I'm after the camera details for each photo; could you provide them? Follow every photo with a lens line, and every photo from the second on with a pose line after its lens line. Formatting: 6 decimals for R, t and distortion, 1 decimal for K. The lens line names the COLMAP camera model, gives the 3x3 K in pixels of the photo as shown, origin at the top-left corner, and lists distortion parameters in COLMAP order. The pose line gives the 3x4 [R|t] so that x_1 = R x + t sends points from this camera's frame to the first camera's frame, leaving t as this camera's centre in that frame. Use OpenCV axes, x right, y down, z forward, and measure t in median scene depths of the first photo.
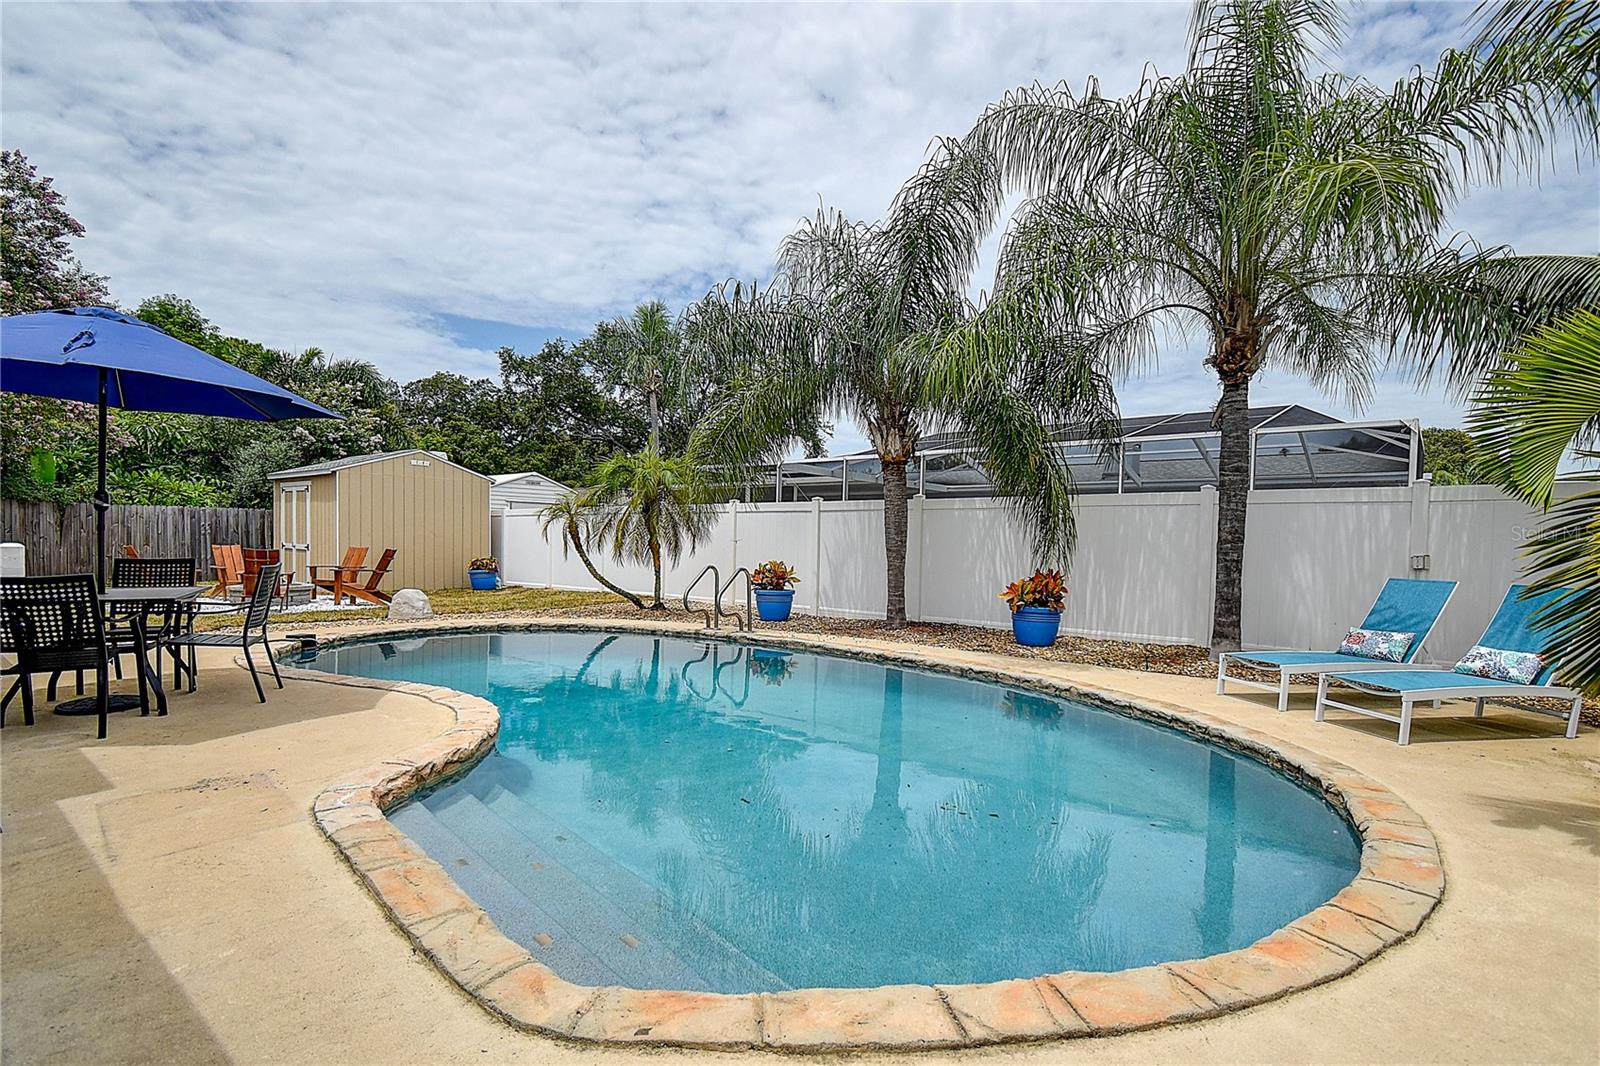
lens RADIAL K [[749.5, 0, 802.7], [0, 749.5, 578.9], [0, 0, 1]] dist [0.001728, -0.012720]
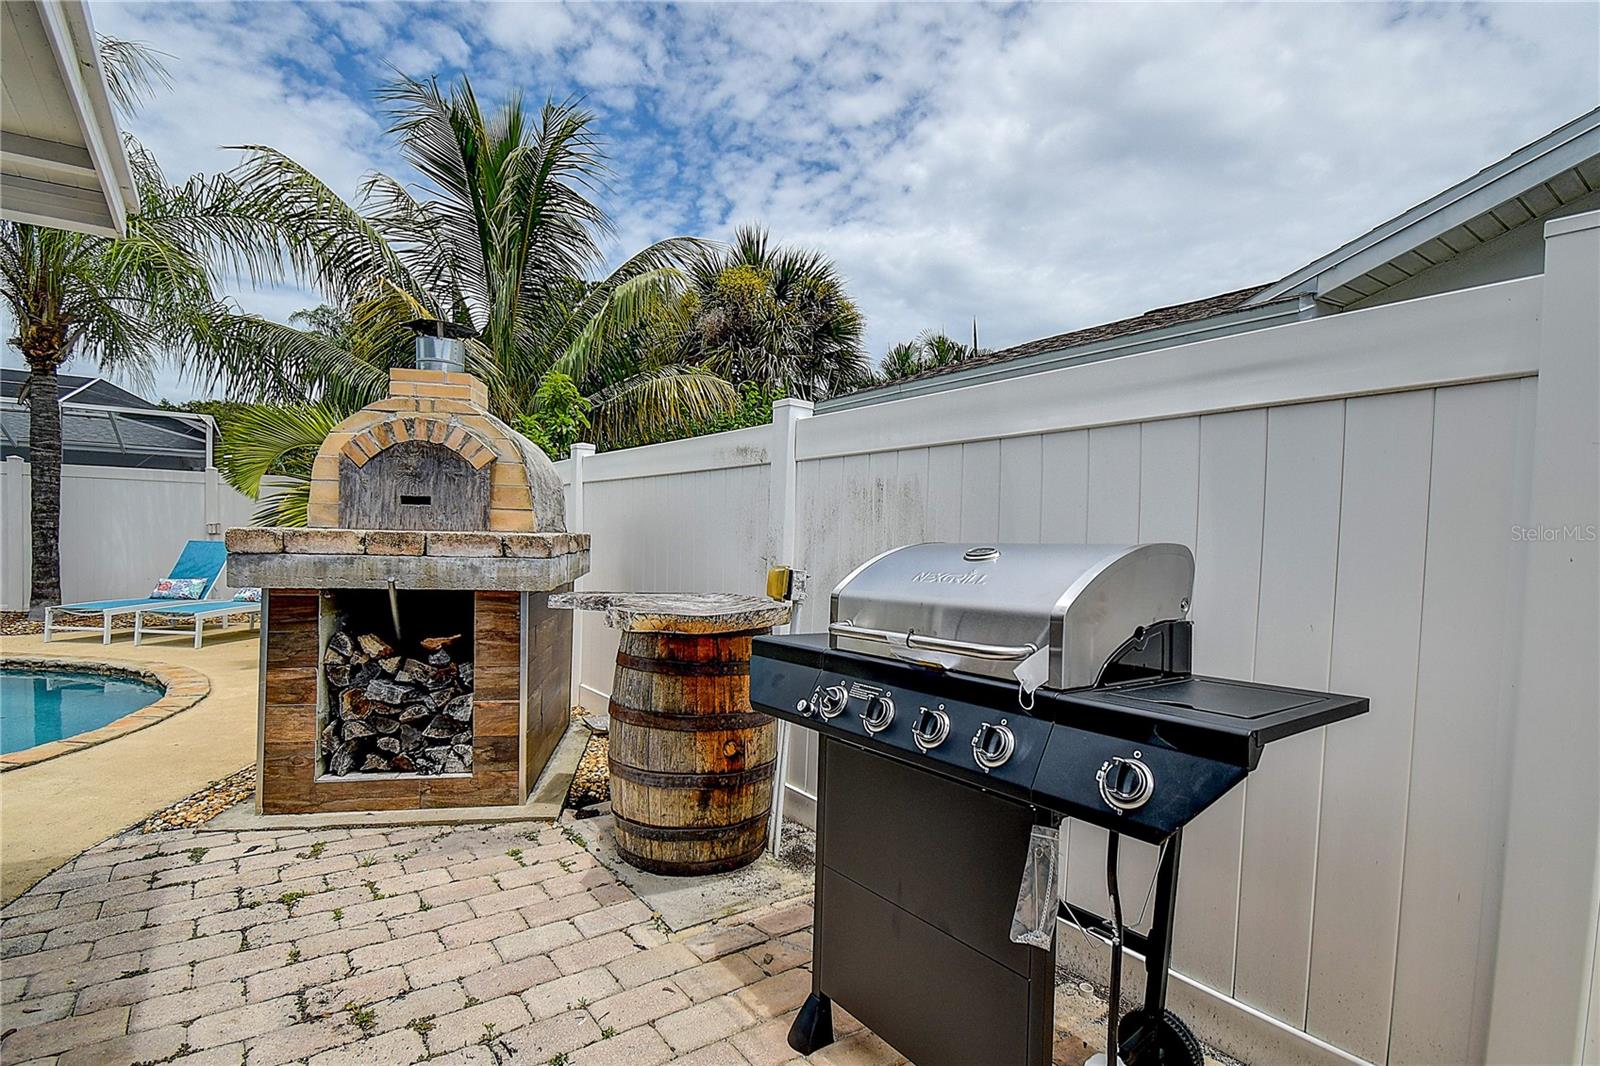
lens RADIAL K [[798.2, 0, 798.8], [0, 798.2, 553.1], [0, 0, 1]] dist [0.033897, -0.025283]
pose [[0.275910, -0.037568, 0.960449, -0.271402], [0.029588, 0.999094, 0.030580, 0.008765], [-0.960728, 0.019980, 0.276772, -0.401943]]
